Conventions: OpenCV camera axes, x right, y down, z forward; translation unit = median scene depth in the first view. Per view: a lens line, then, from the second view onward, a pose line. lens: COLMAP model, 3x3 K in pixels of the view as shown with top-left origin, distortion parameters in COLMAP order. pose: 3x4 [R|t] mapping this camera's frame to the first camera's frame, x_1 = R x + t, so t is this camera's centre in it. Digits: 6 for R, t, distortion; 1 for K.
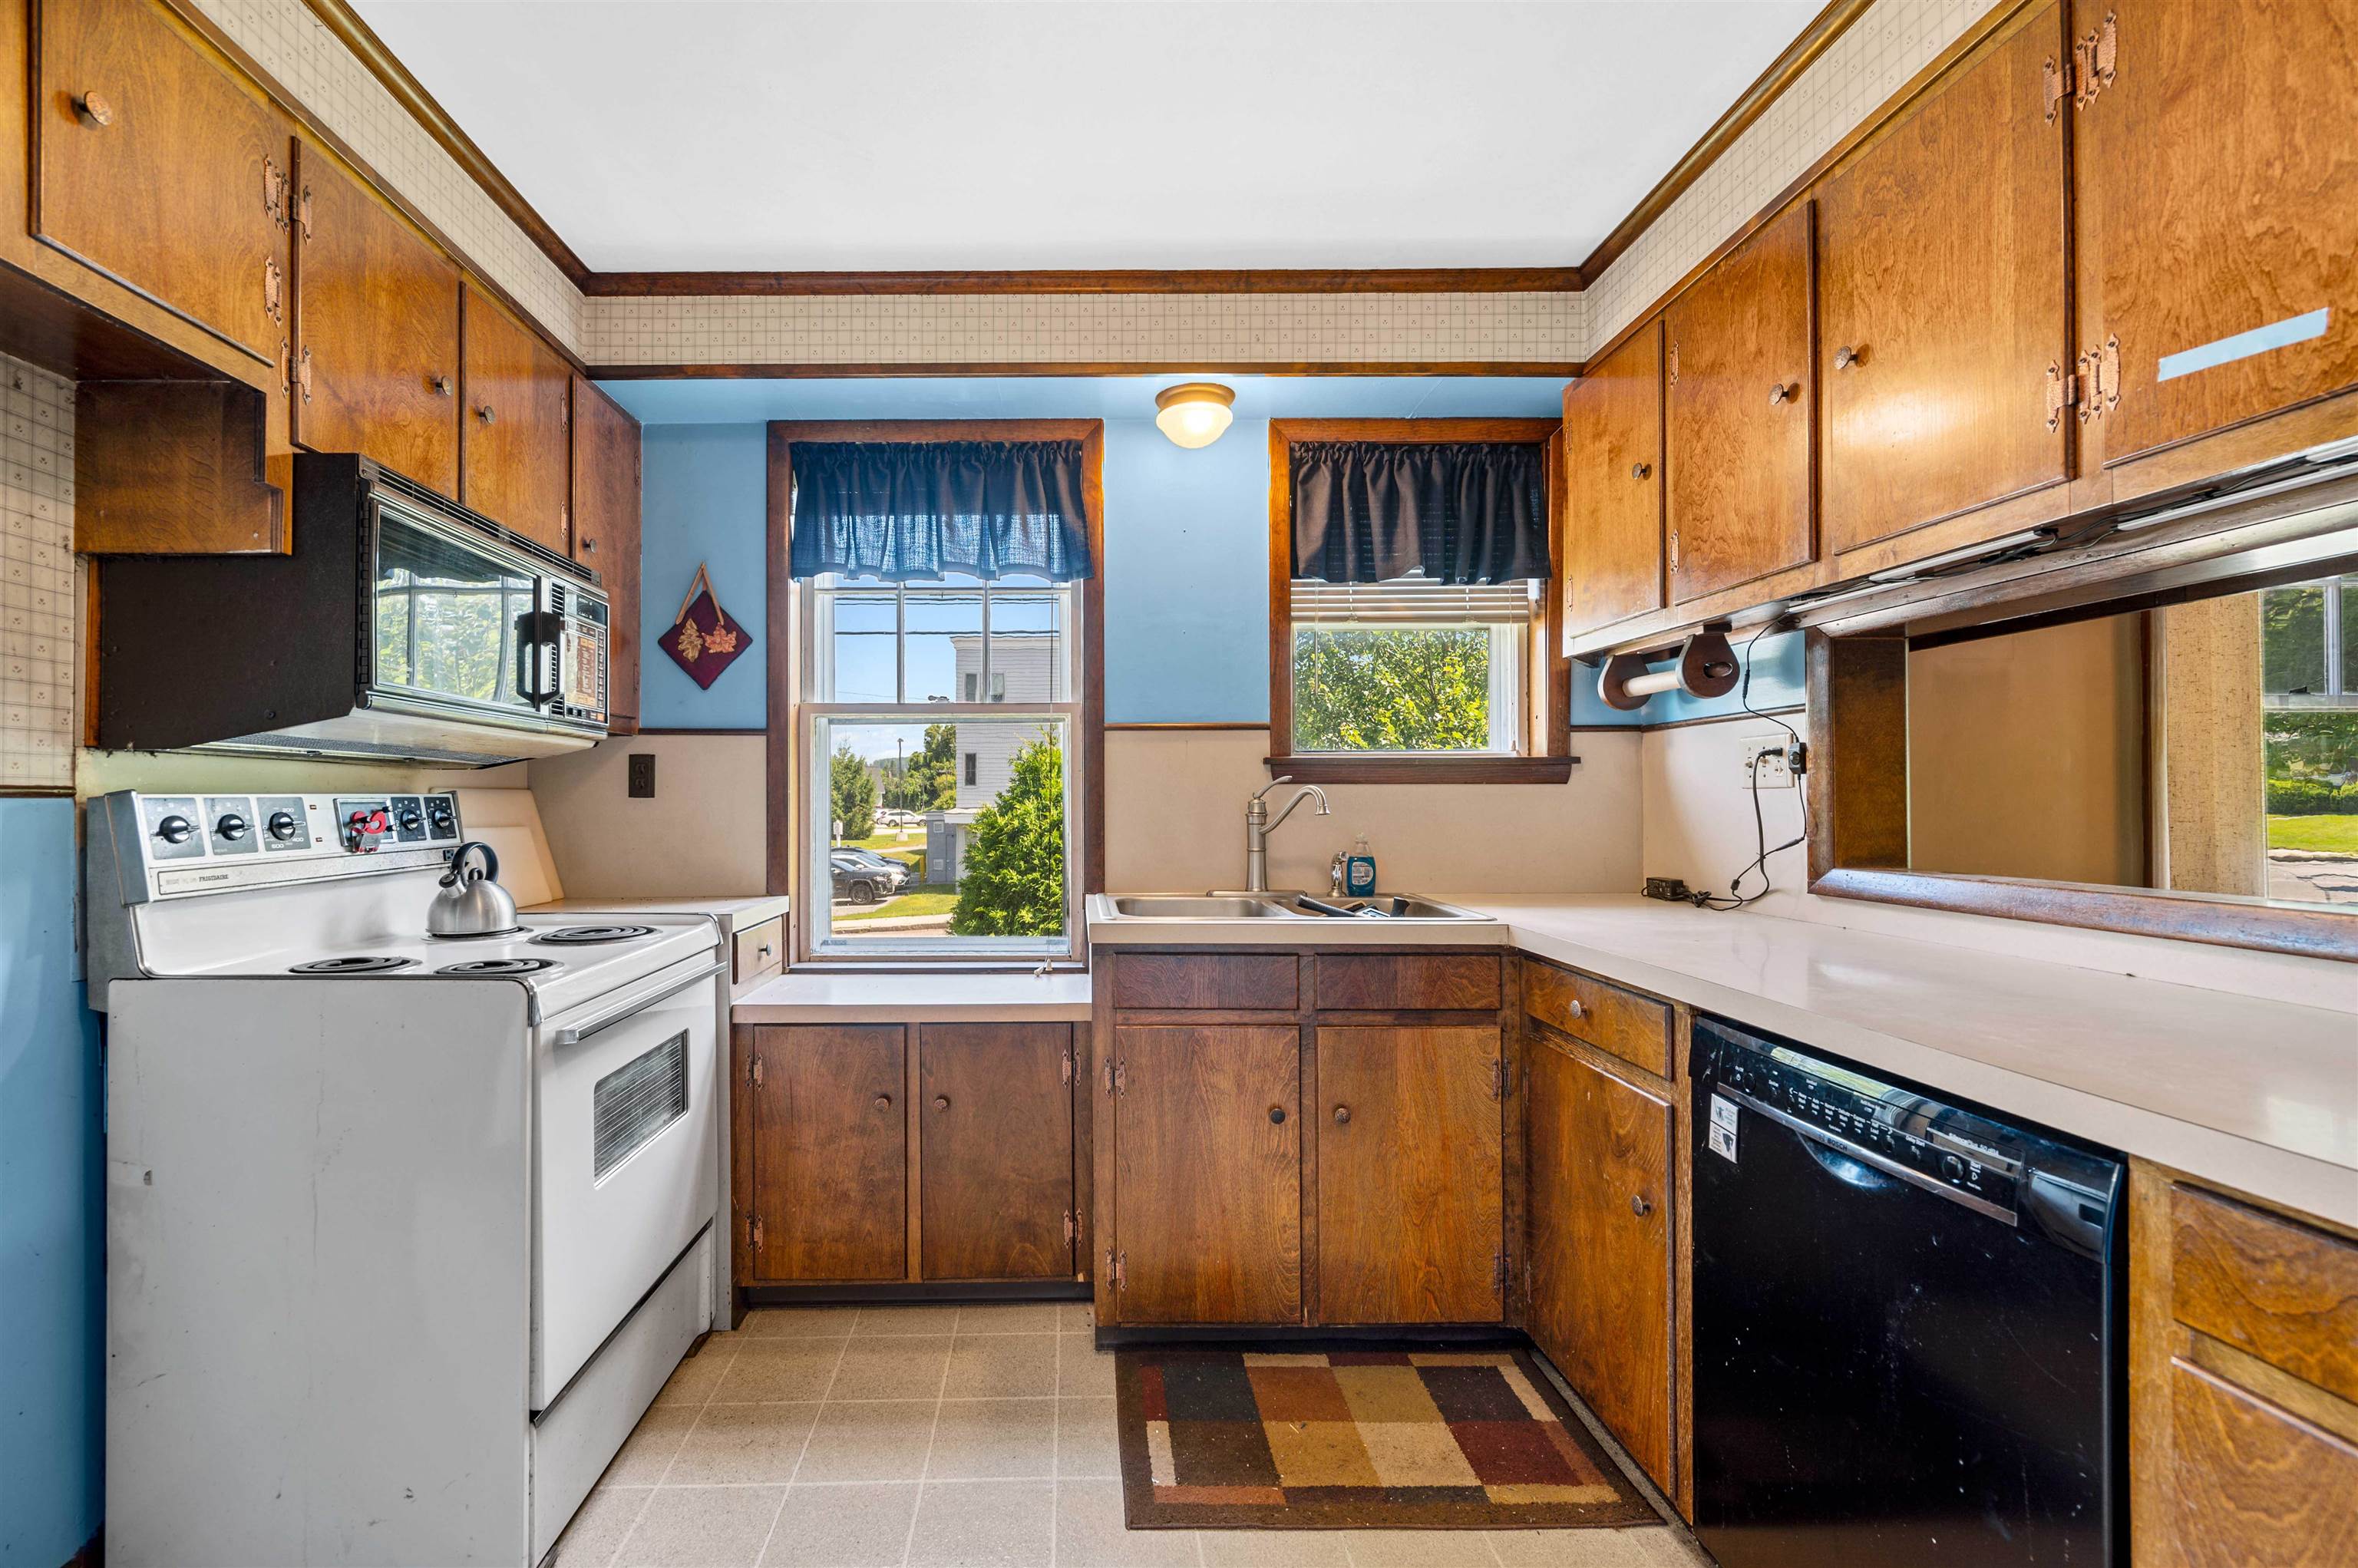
lens RADIAL K [[952.2, 0, 1179.0], [0, 952.2, 784.0], [0, 0, 1]] dist [0.000202, 0.000669]
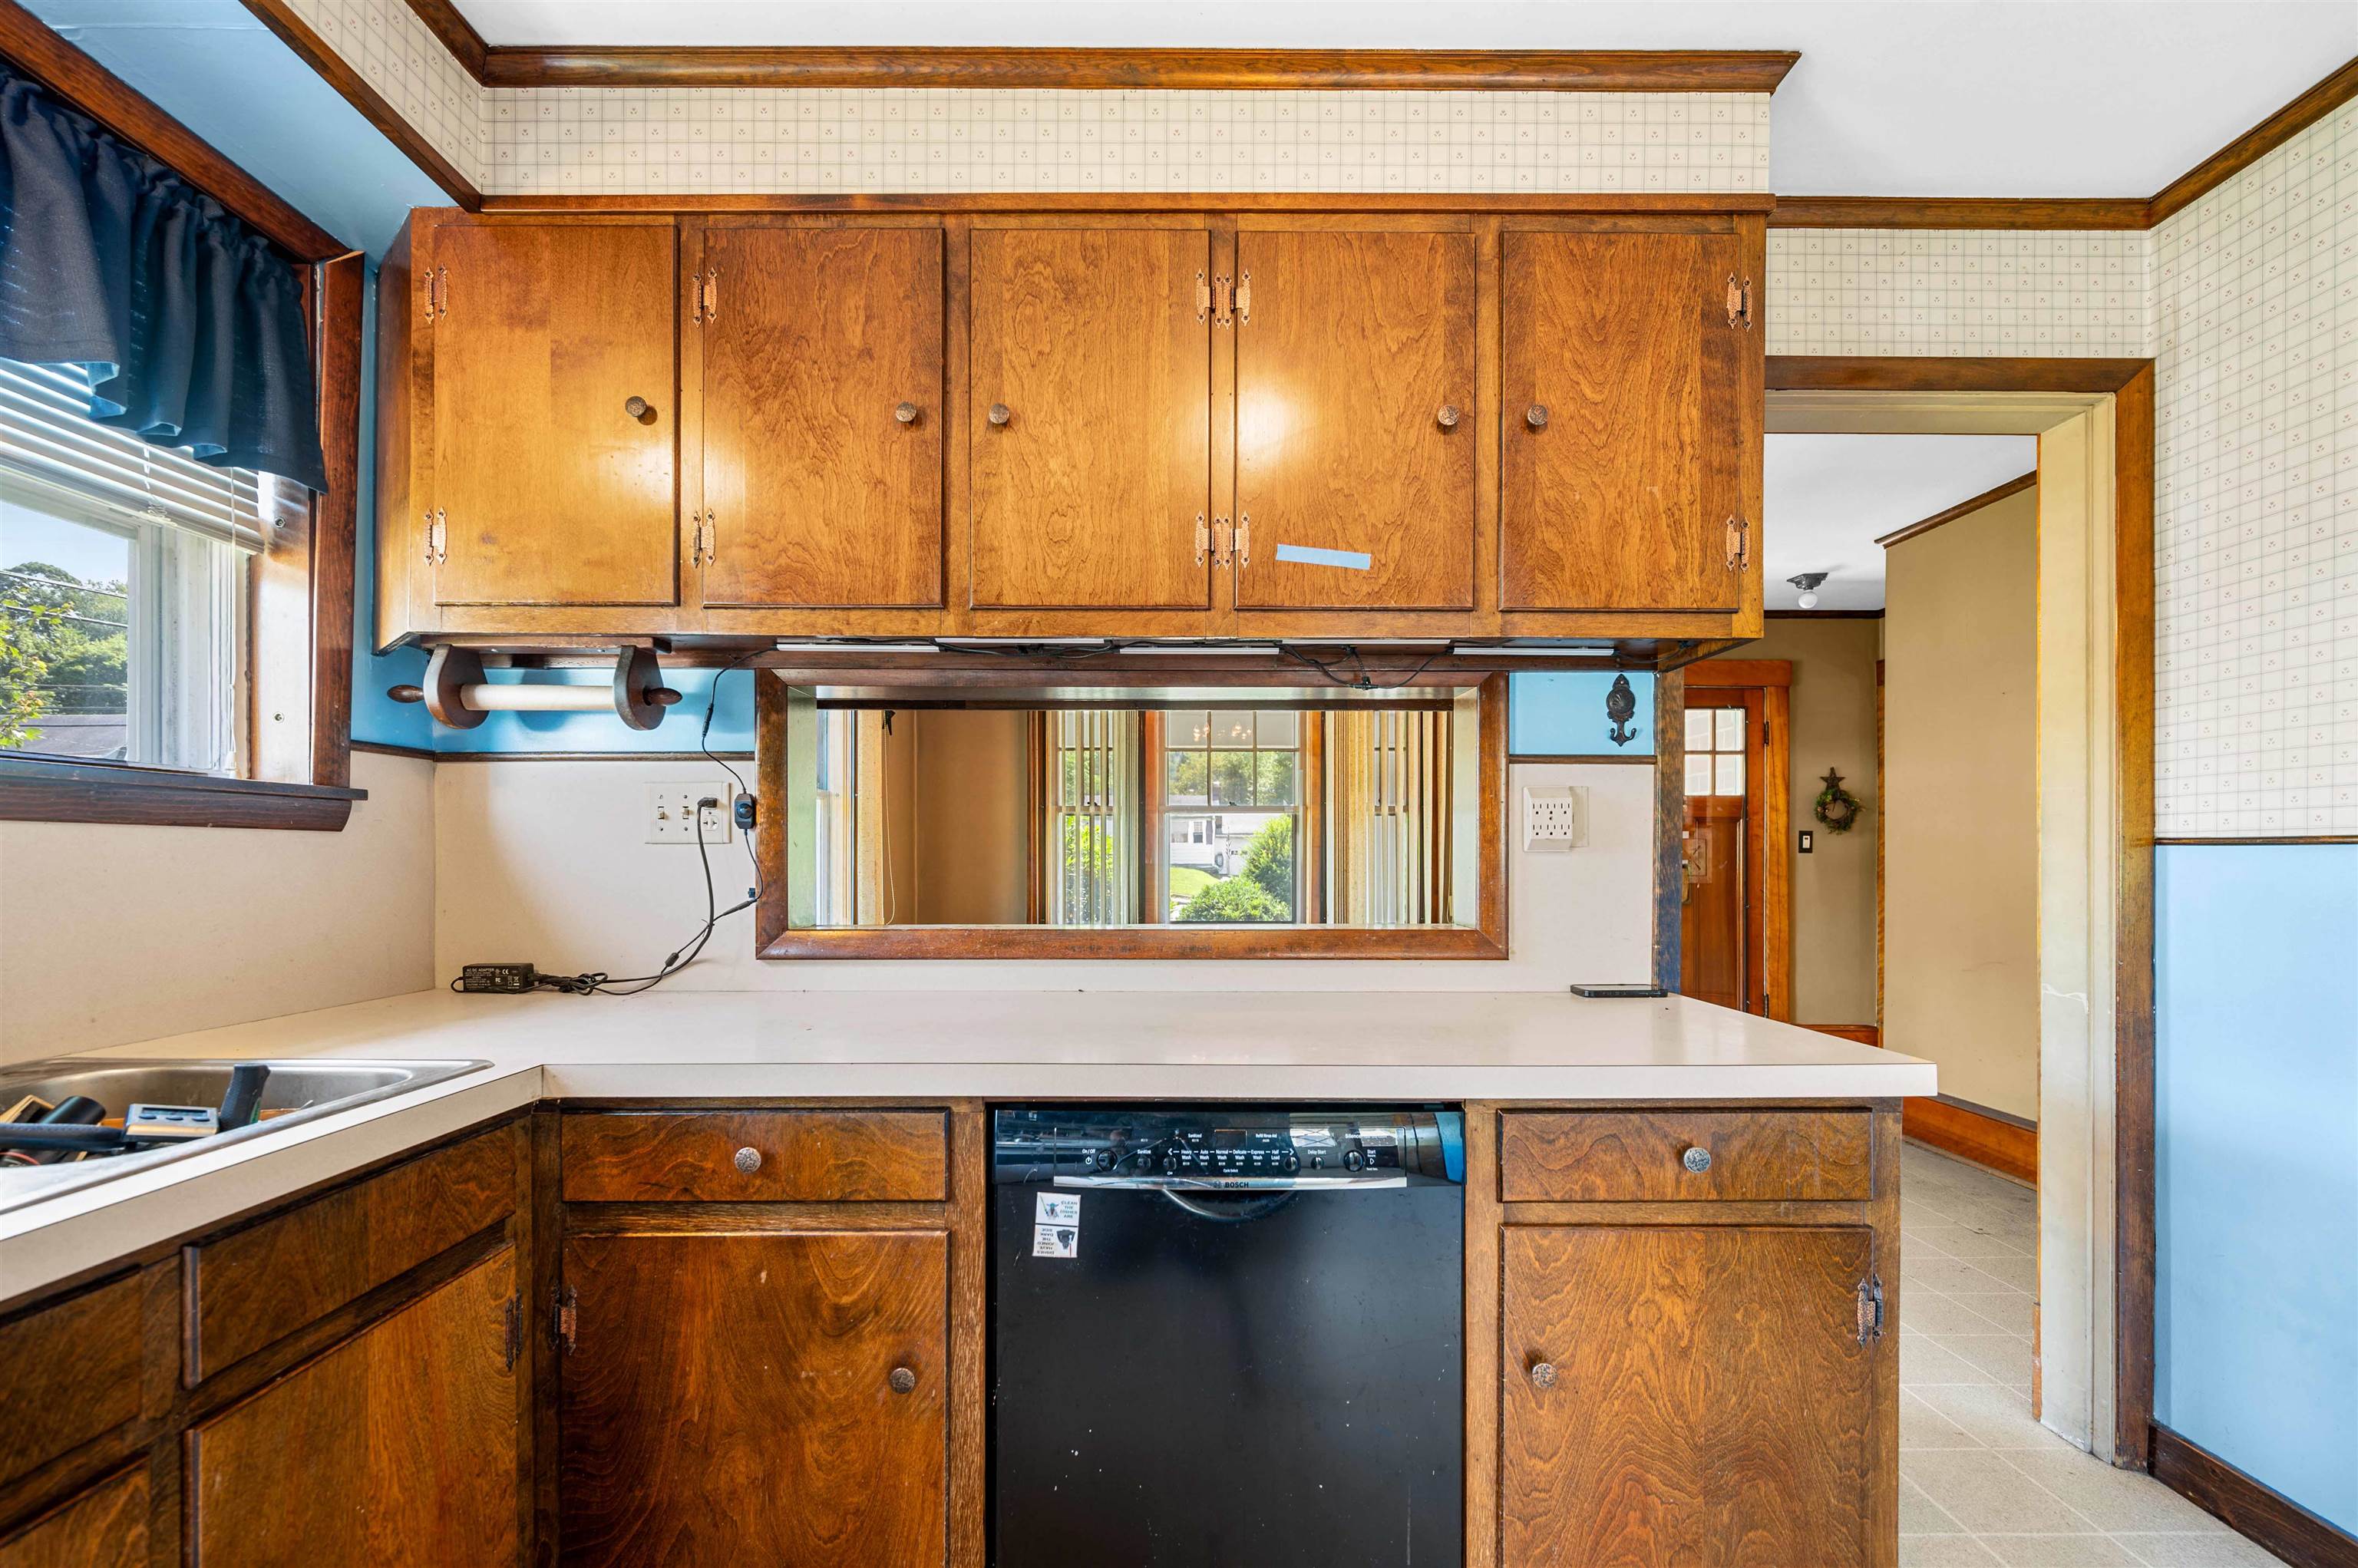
lens RADIAL K [[908.1, 0, 1179.1], [0, 908.1, 857.0], [0, 0, 1]] dist [-0.000227, -0.000519]
pose [[0.112851, 0.002327, 0.993609, -0.211968], [-0.016971, 0.999856, -0.000414, 0.012947], [-0.993467, -0.016816, 0.112874, 0.653668]]
